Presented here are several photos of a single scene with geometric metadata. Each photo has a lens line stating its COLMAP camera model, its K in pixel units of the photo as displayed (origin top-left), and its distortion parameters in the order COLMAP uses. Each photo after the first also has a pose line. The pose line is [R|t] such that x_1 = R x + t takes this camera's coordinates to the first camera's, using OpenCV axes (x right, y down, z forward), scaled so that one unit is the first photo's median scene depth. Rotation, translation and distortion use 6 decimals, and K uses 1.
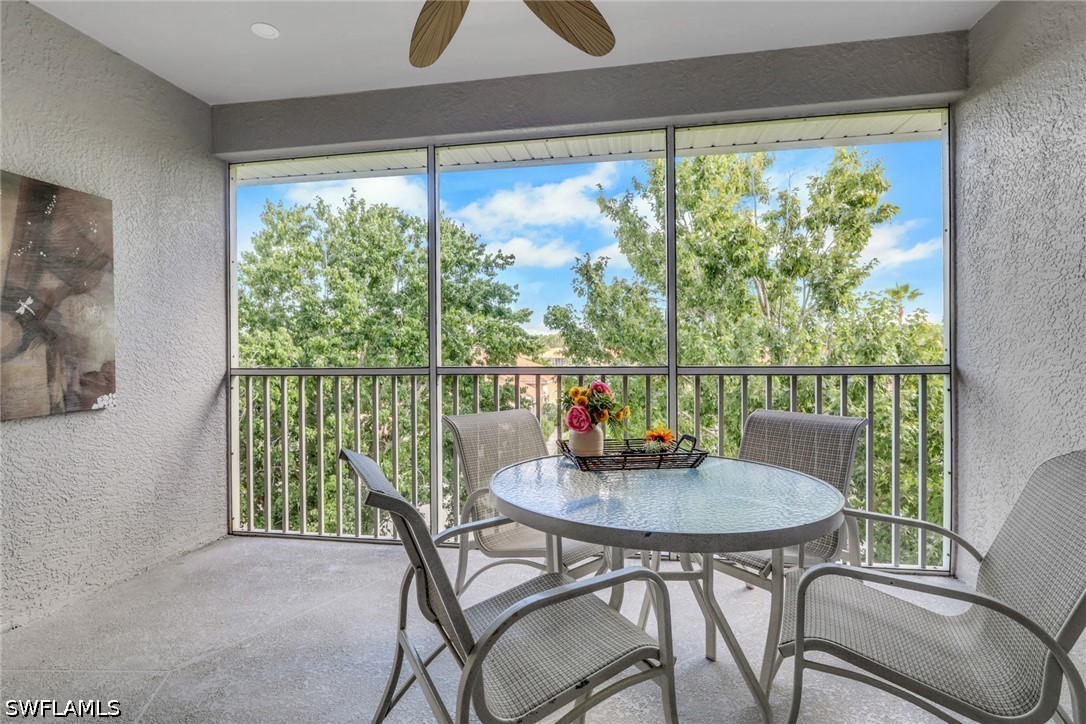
lens RADIAL K [[521.0, 0, 543.0], [0, 521.0, 362.0], [0, 0, 1]] dist [-0.000053, 0.000036]
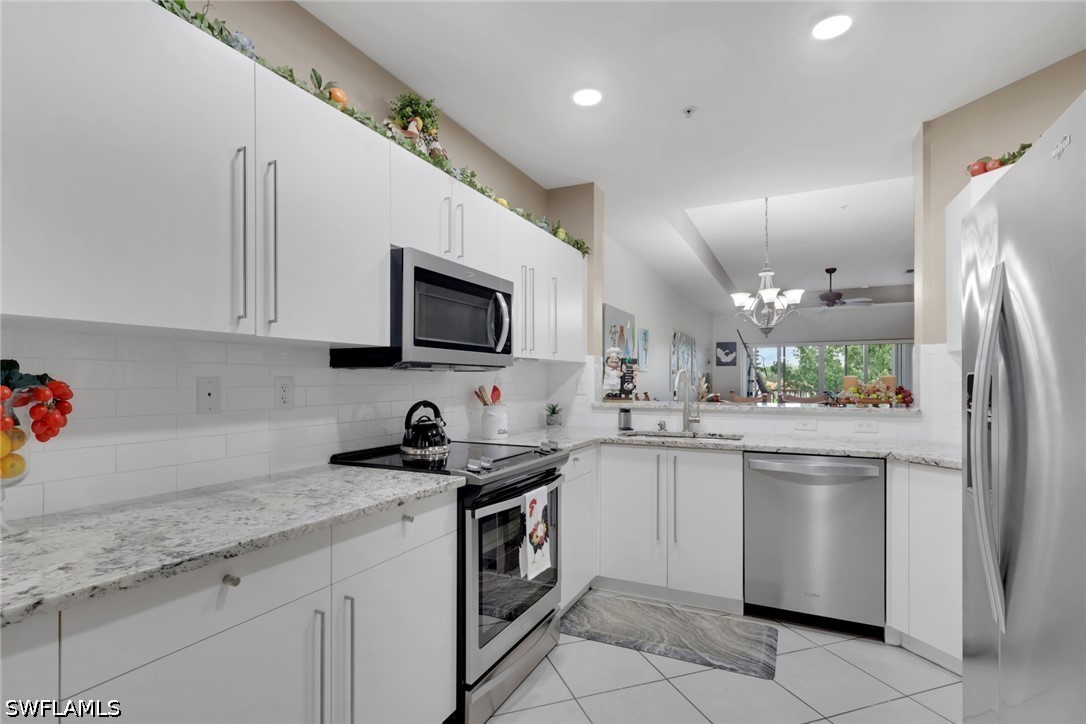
lens RADIAL K [[526.3, 0, 538.8], [0, 526.3, 373.2], [0, 0, 1]] dist [0.000366, 0.000200]
pose [[0.957696, 0.004455, -0.287746, -0.276516], [-0.014429, 0.999366, -0.032548, 0.012252], [0.287418, 0.035323, 0.957154, -1.147350]]
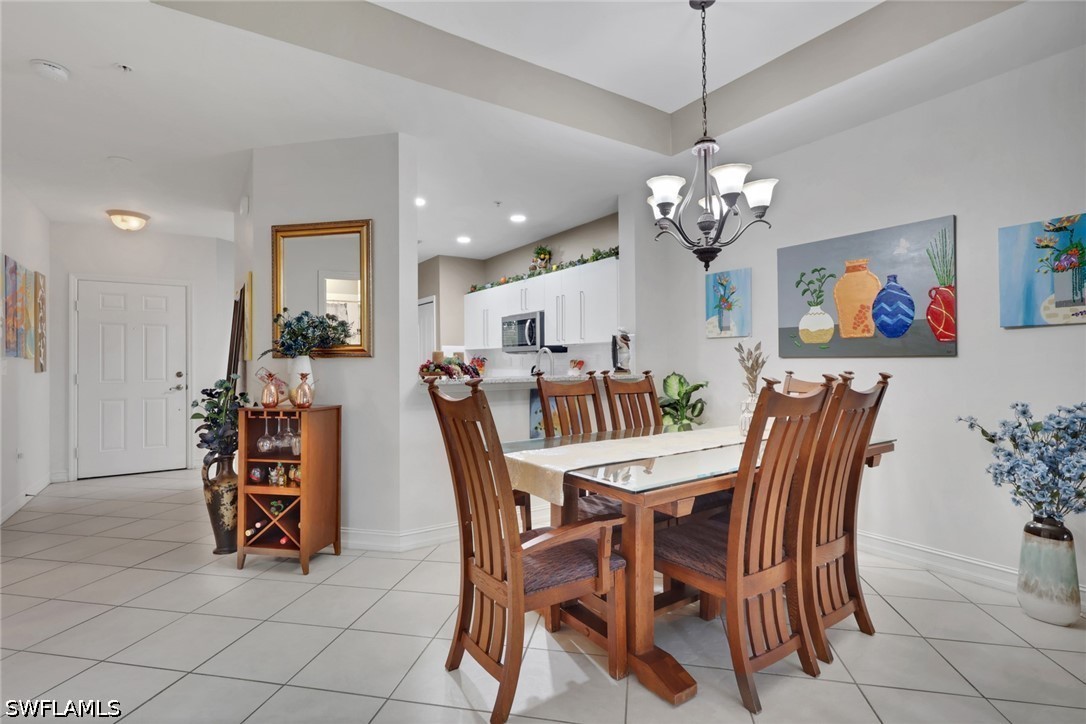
lens RADIAL K [[526.1, 0, 540.0], [0, 526.1, 358.2], [0, 0, 1]] dist [0.000768, 0.000117]
pose [[-0.735978, 0.007939, -0.676959, 0.005101], [-0.002852, 0.999886, 0.014827, 0.001580], [0.677000, 0.012842, -0.735871, -0.521227]]
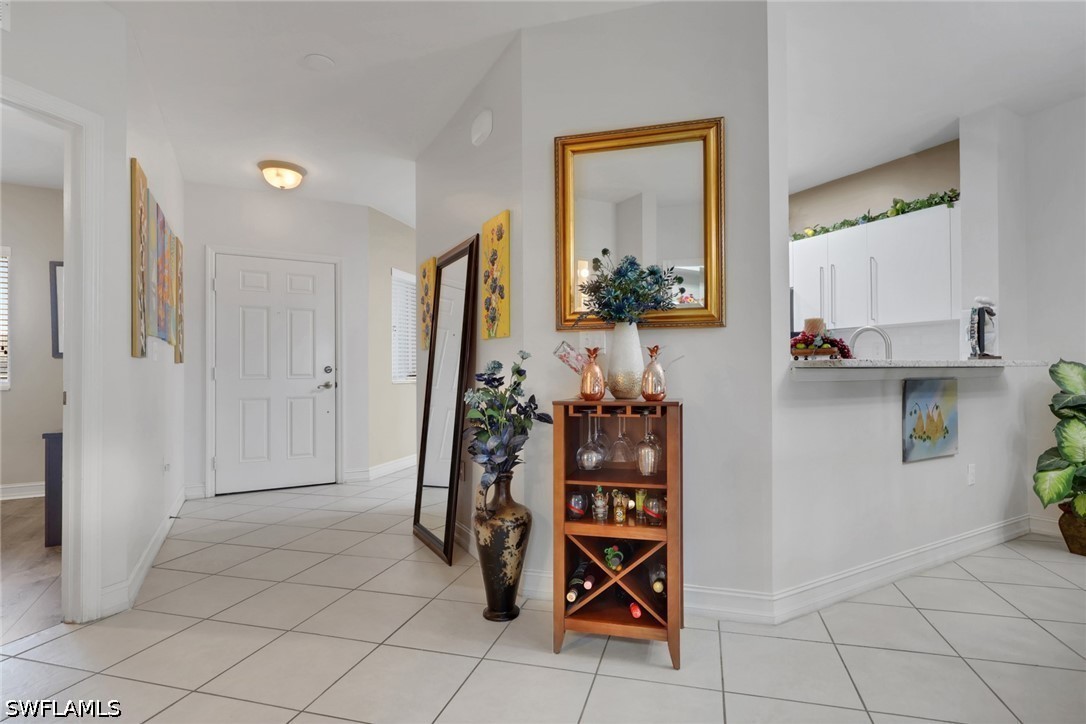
lens RADIAL K [[529.4, 0, 567.5], [0, 529.4, 367.8], [0, 0, 1]] dist [0.001130, 0.000484]
pose [[-0.765354, 0.006386, -0.643578, 0.048514], [-0.003759, 0.999889, 0.014392, 0.019793], [0.643599, 0.013434, -0.765245, -0.704132]]
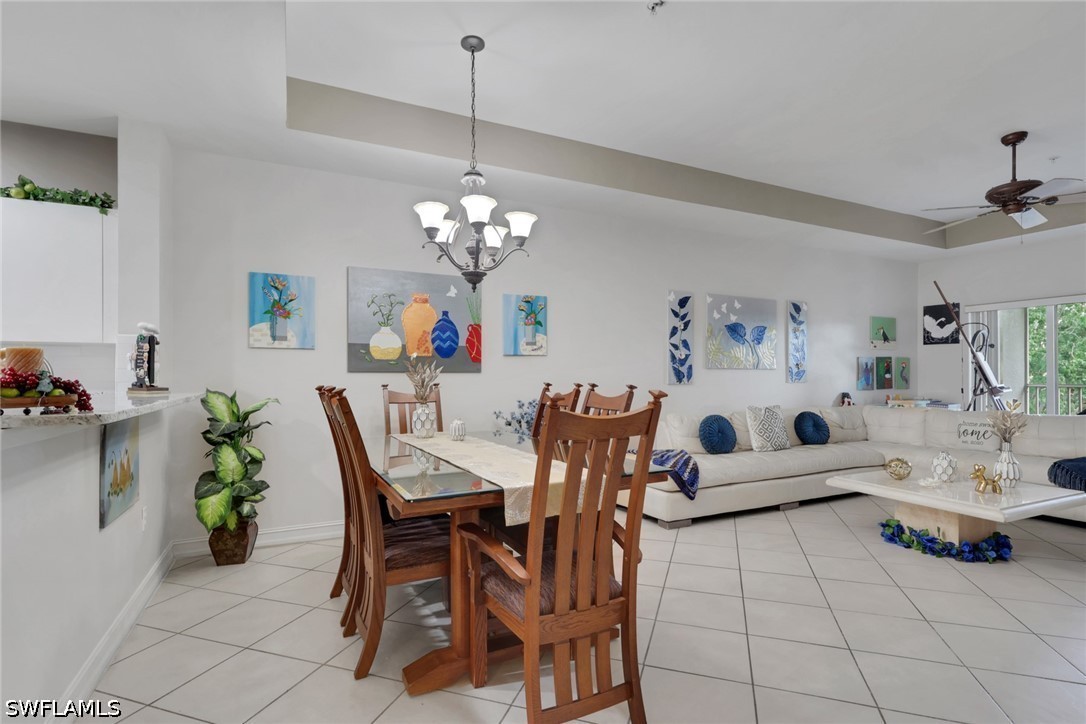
lens RADIAL K [[526.3, 0, 538.8], [0, 526.3, 373.2], [0, 0, 1]] dist [0.000366, 0.000200]
pose [[0.584389, 0.004451, -0.811461, 0.020222], [-0.019843, 0.999764, -0.008807, 0.007467], [0.811231, 0.021249, 0.584340, -0.777608]]
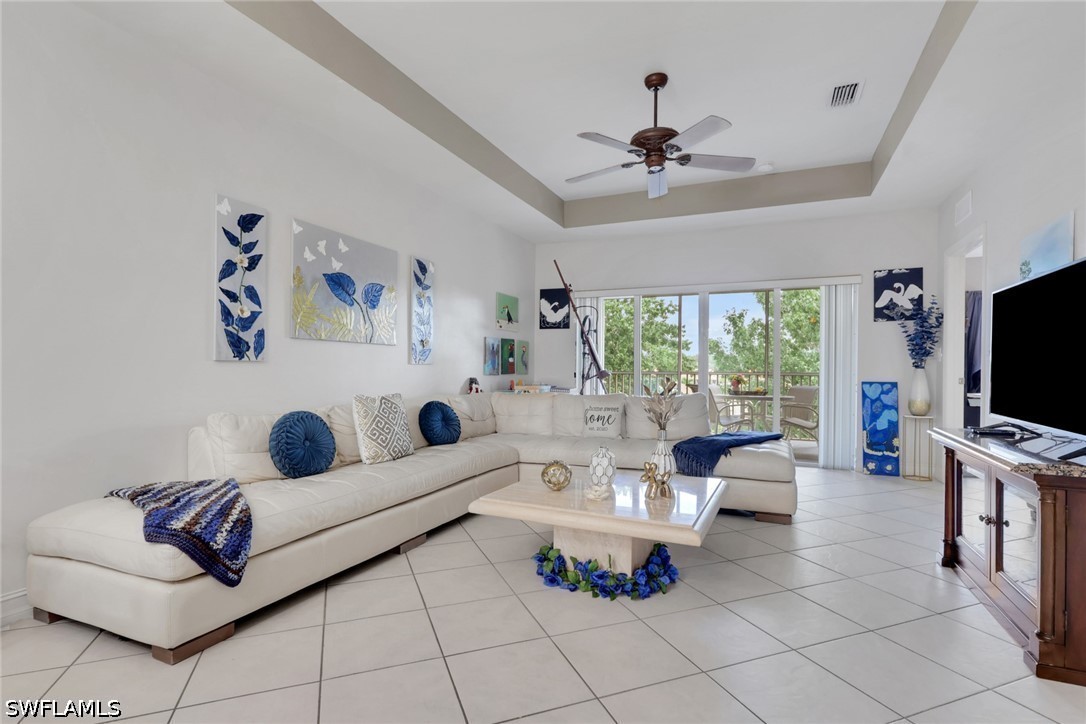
lens RADIAL K [[527.4, 0, 547.4], [0, 527.4, 368.3], [0, 0, 1]] dist [0.001742, 0.000218]
pose [[0.971084, 0.013893, -0.238334, -0.072323], [-0.019336, 0.999603, -0.020512, 0.017608], [0.237955, 0.024527, 0.970967, -0.619022]]
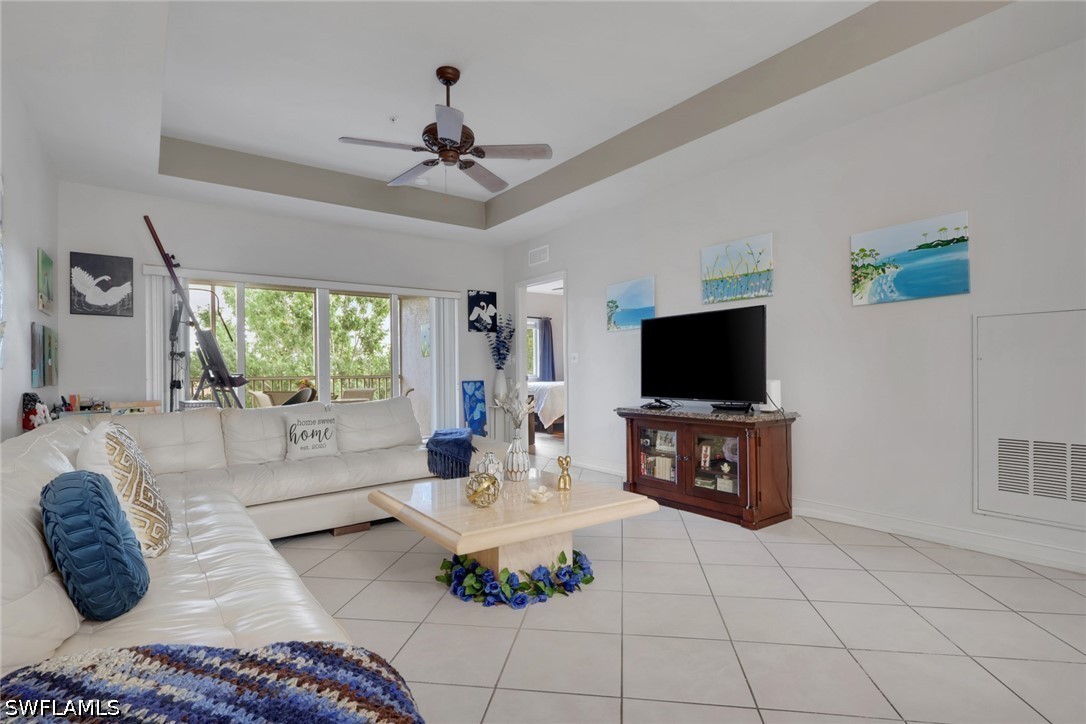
lens RADIAL K [[533.0, 0, 543.0], [0, 533.0, 362.0], [0, 0, 1]] dist [0.003162, 0.000576]
pose [[0.692205, 0.012957, 0.721584, -0.282793], [0.022819, 0.998946, -0.039827, 0.018831], [-0.721340, 0.044034, 0.691180, -0.545981]]
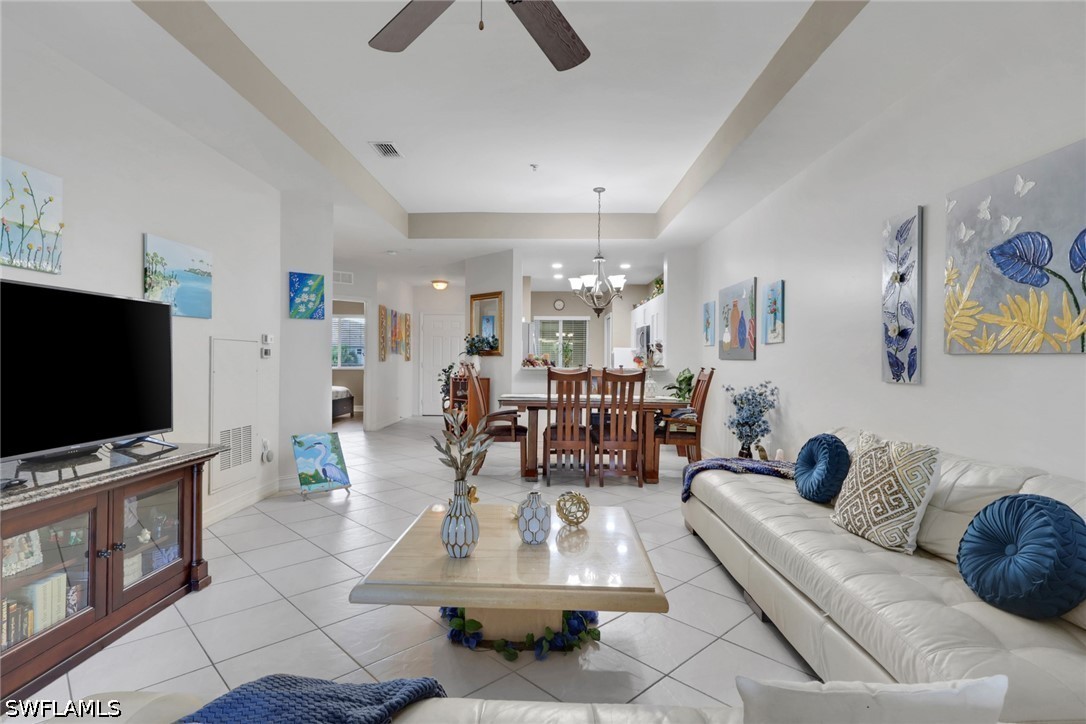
lens RADIAL K [[540.5, 0, 543.0], [0, 540.5, 362.0], [0, 0, 1]] dist [0.000236, 0.000586]
pose [[-0.987824, -0.000231, -0.155577, -0.079990], [-0.005035, 0.999522, 0.030489, -0.008000], [0.155496, 0.030901, -0.987353, -0.121781]]
